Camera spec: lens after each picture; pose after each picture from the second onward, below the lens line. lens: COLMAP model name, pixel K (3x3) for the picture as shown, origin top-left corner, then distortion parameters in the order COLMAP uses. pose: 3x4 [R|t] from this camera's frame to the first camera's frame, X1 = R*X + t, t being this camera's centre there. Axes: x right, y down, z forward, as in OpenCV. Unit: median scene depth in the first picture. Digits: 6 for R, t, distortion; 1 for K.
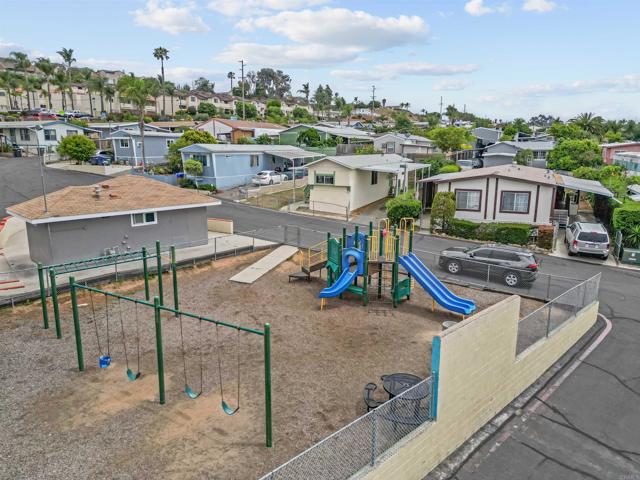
lens RADIAL K [[447.7, 0, 318.7], [0, 447.7, 239.3], [0, 0, 1]] dist [0.073143, -0.071397]
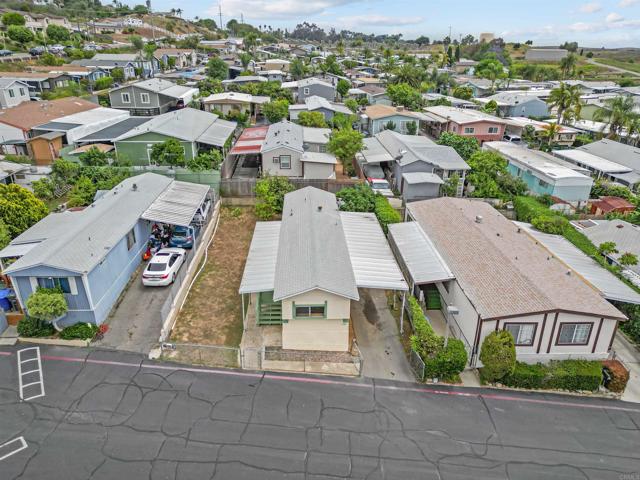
lens RADIAL K [[447.7, 0, 318.7], [0, 447.7, 239.3], [0, 0, 1]] dist [0.073143, -0.071397]
pose [[0.883367, -0.175655, 0.434520, -0.178144], [0.086411, 0.972258, 0.217366, -0.277532], [-0.460647, -0.154467, 0.874039, 0.311321]]
